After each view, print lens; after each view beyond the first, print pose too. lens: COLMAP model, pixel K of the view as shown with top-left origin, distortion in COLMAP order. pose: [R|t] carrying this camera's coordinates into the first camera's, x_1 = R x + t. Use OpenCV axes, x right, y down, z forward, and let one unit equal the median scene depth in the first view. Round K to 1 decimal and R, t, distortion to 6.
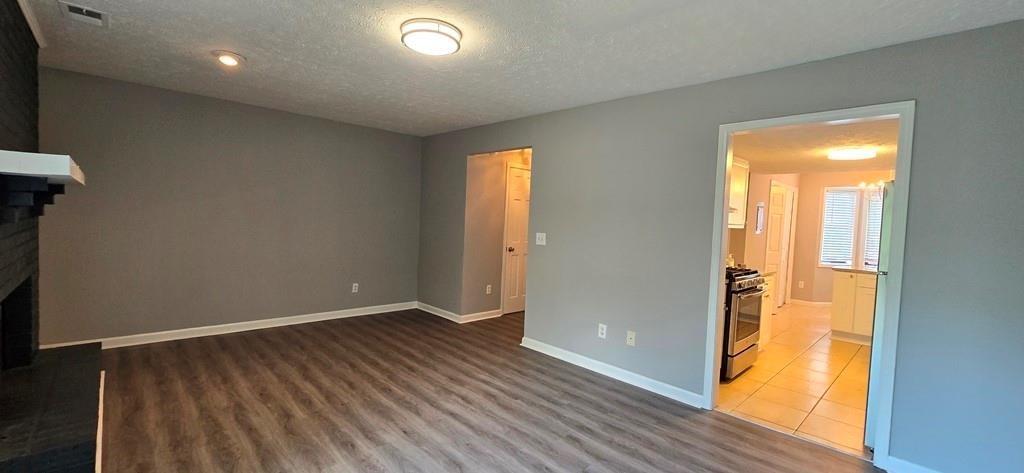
lens RADIAL K [[423.6, 0, 514.0], [0, 423.6, 232.3], [0, 0, 1]] dist [-0.004274, 0.000787]
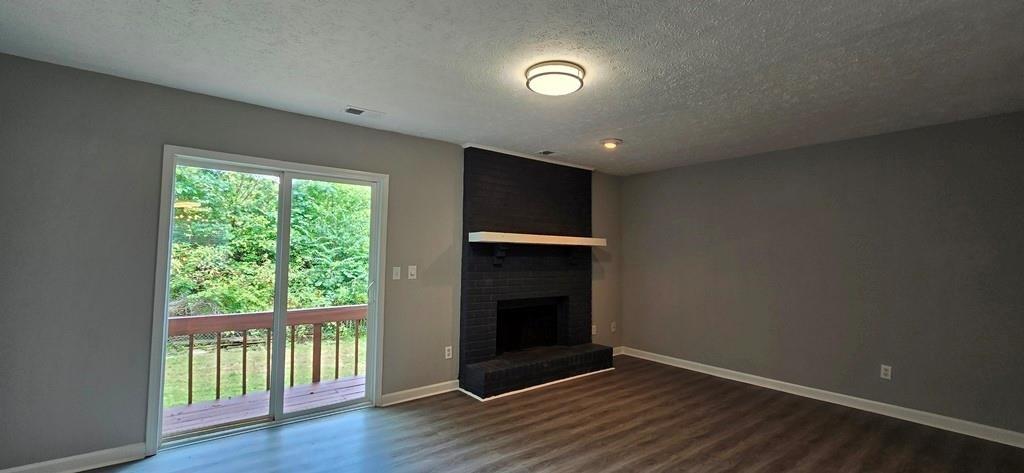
lens RADIAL K [[423.6, 0, 511.7], [0, 423.6, 233.2], [0, 0, 1]] dist [-0.004274, 0.000787]
pose [[-0.098356, -0.093882, -0.990713, 0.634244], [-0.052008, 0.994665, -0.089093, 0.006418], [0.993791, 0.042762, -0.102713, 0.822911]]
